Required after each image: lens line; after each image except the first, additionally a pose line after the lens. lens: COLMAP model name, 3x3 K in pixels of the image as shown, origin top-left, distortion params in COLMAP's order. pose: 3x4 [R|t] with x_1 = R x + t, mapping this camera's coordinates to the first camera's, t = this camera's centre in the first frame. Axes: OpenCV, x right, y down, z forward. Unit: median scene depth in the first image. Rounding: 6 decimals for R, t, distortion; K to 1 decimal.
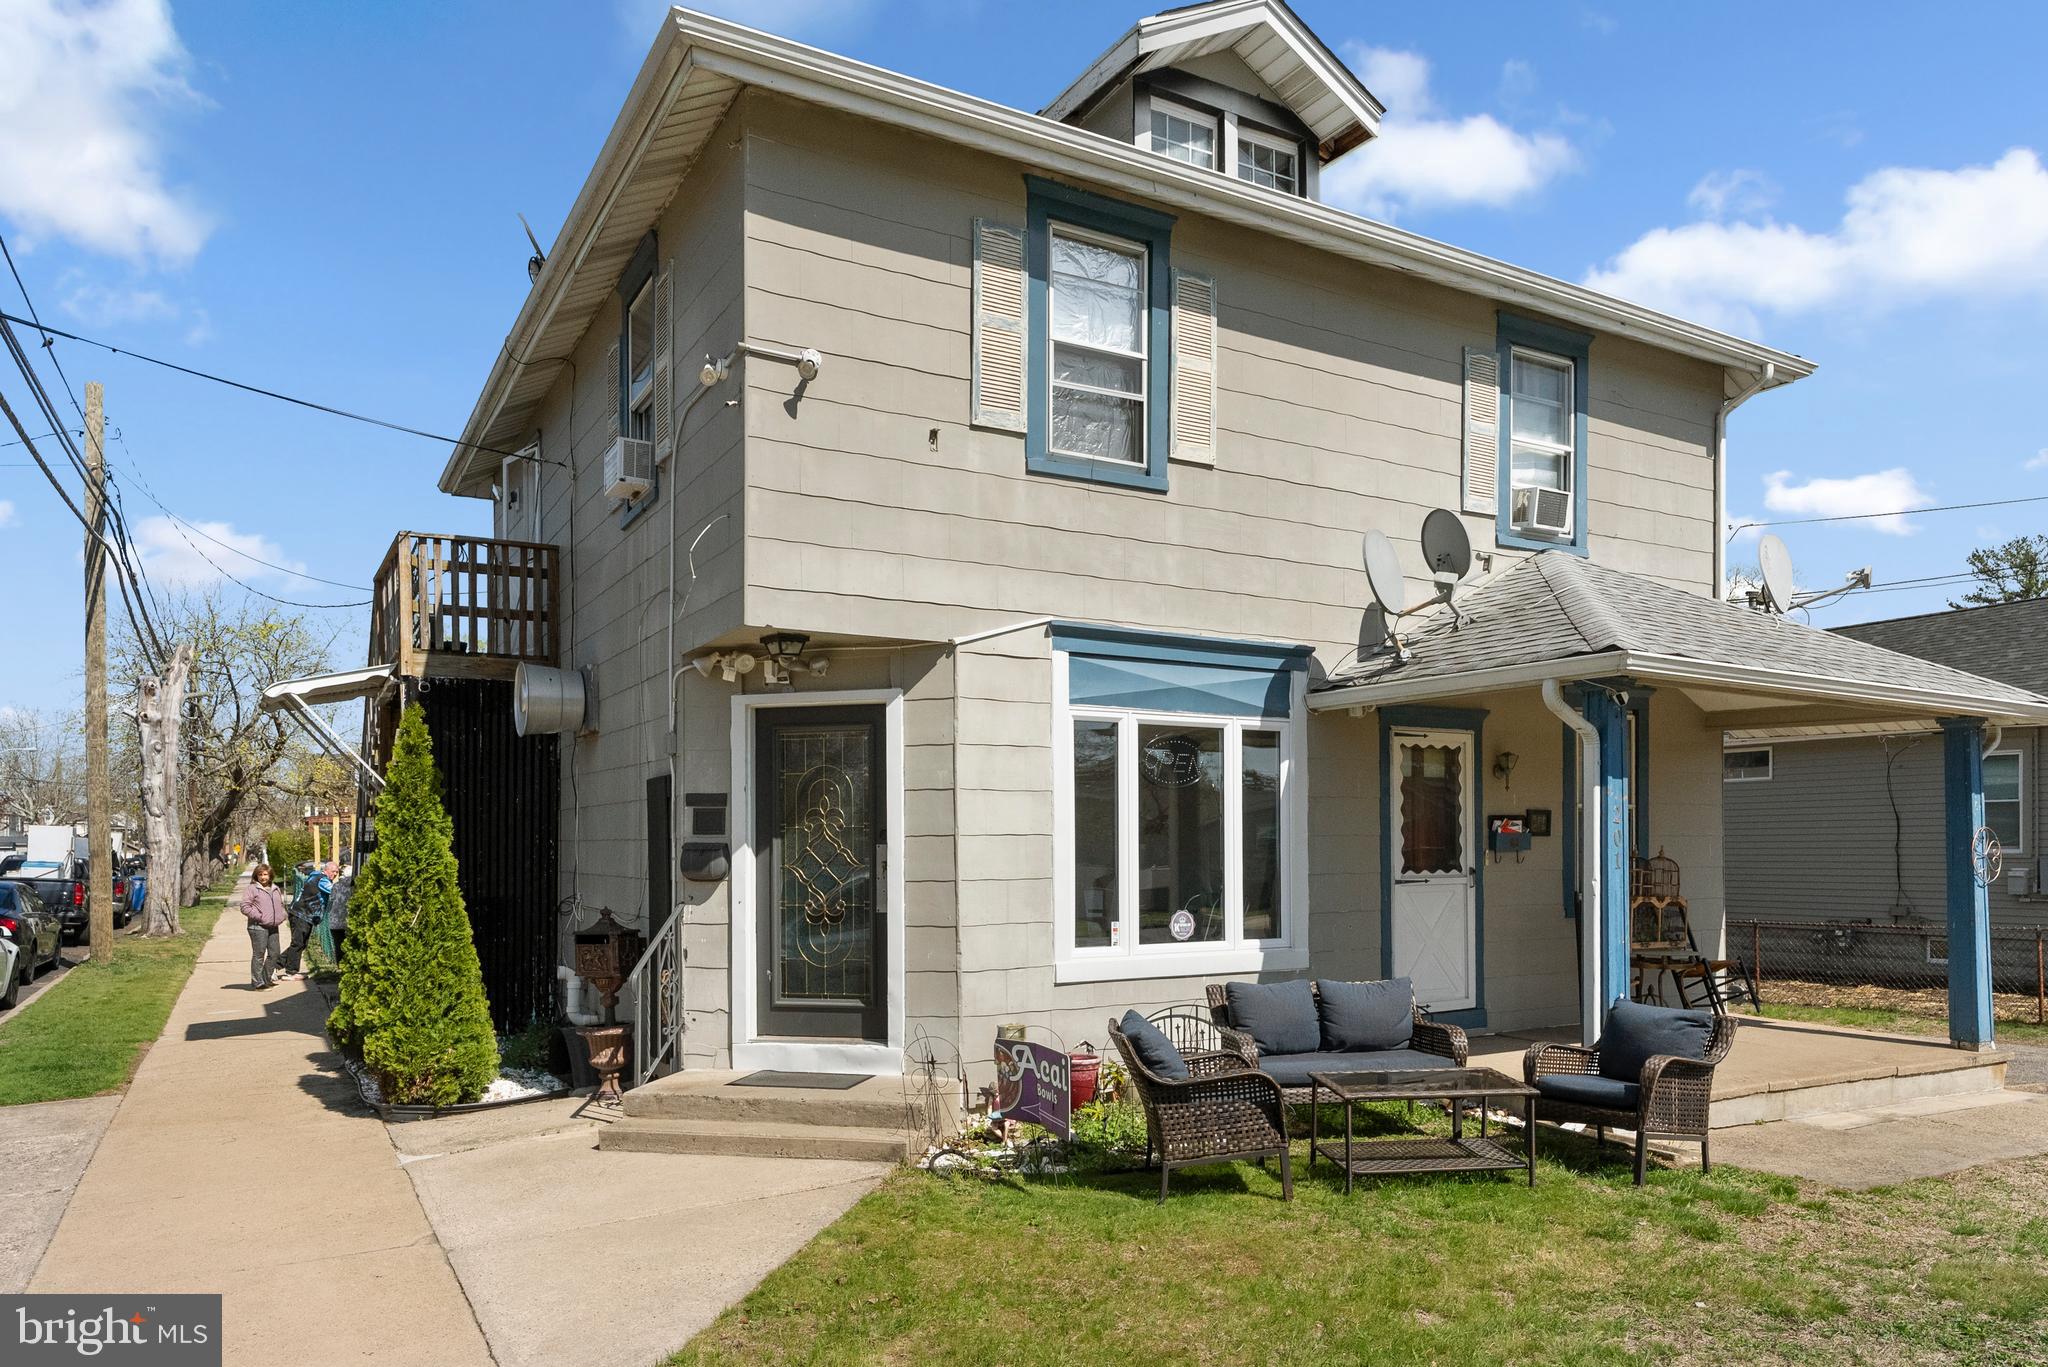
lens RADIAL K [[1319.2, 0, 1025.3], [0, 1319.2, 732.6], [0, 0, 1]] dist [-0.001031, -0.000906]
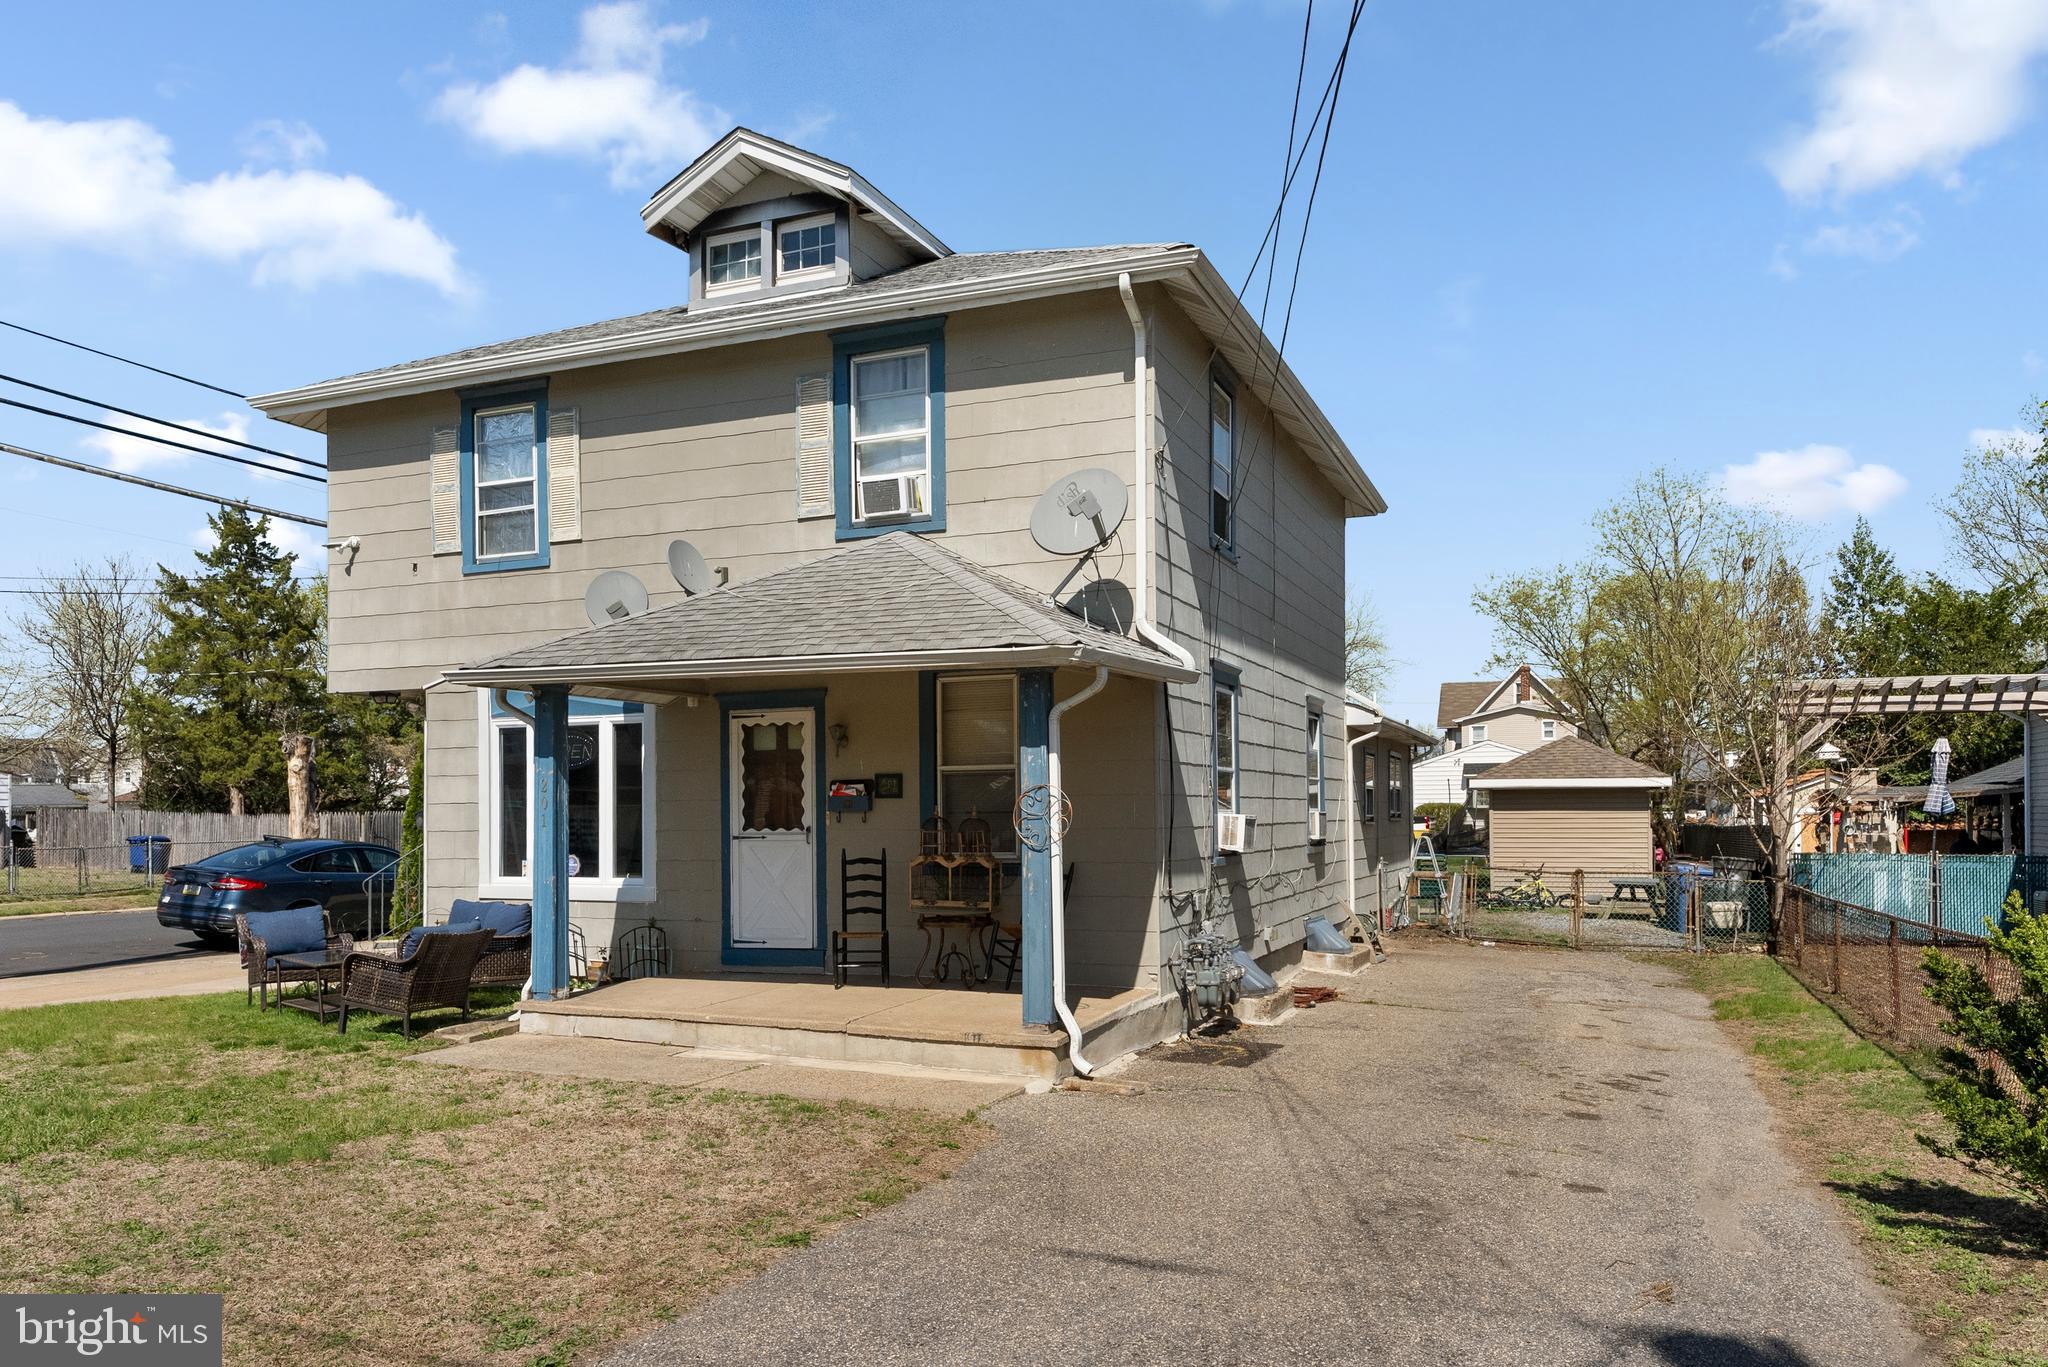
lens RADIAL K [[1417.3, 0, 1026.0], [0, 1417.3, 683.1], [0, 0, 1]] dist [0.000520, 0.000883]
pose [[0.619062, -0.080817, -0.781173, 1.606756], [0.068122, 0.996468, -0.049105, 0.057437], [0.782382, -0.022816, 0.622381, 0.426181]]
